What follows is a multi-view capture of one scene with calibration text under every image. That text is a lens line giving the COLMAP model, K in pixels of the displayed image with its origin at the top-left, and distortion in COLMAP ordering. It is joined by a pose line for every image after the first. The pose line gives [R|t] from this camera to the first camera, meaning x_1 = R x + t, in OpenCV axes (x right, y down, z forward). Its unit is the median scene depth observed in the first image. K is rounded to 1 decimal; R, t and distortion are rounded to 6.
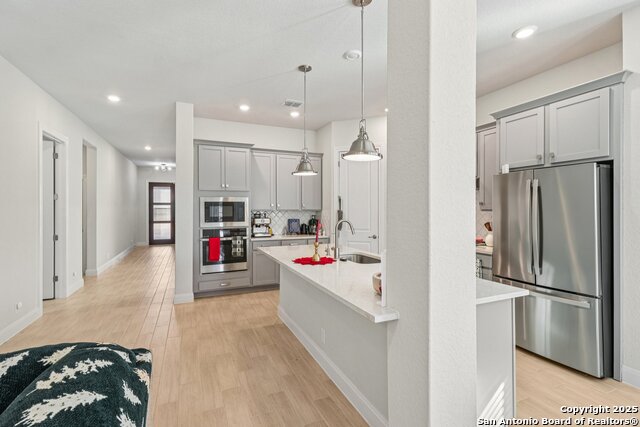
lens RADIAL K [[295.6, 0, 318.6], [0, 295.6, 211.9], [0, 0, 1]] dist [-0.000142, -0.000692]
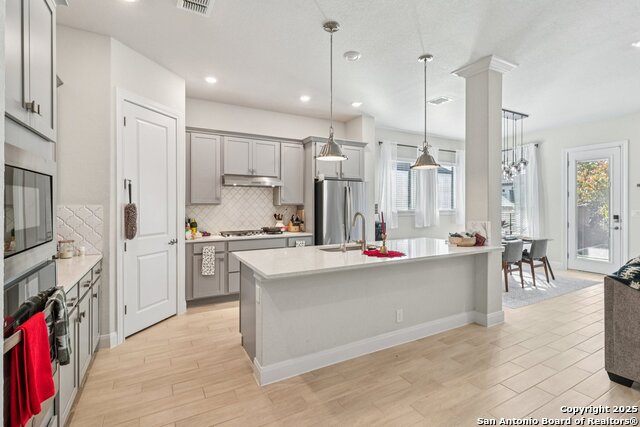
lens RADIAL K [[295.6, 0, 318.6], [0, 295.6, 211.9], [0, 0, 1]] dist [-0.000142, -0.000692]
pose [[-0.083178, -0.030468, 0.996069, -0.618484], [0.000030, 0.999532, 0.030576, -0.010021], [-0.996535, 0.002573, -0.083138, 0.806403]]
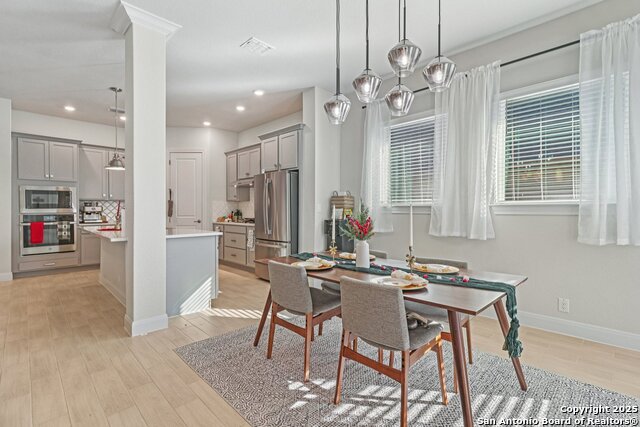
lens RADIAL K [[295.6, 0, 318.6], [0, 295.6, 211.9], [0, 0, 1]] dist [-0.000142, -0.000692]
pose [[0.931309, -0.001929, 0.364224, 0.233748], [0.001618, 0.999998, 0.001160, 0.049725], [-0.364225, -0.000491, 0.931311, -0.426759]]
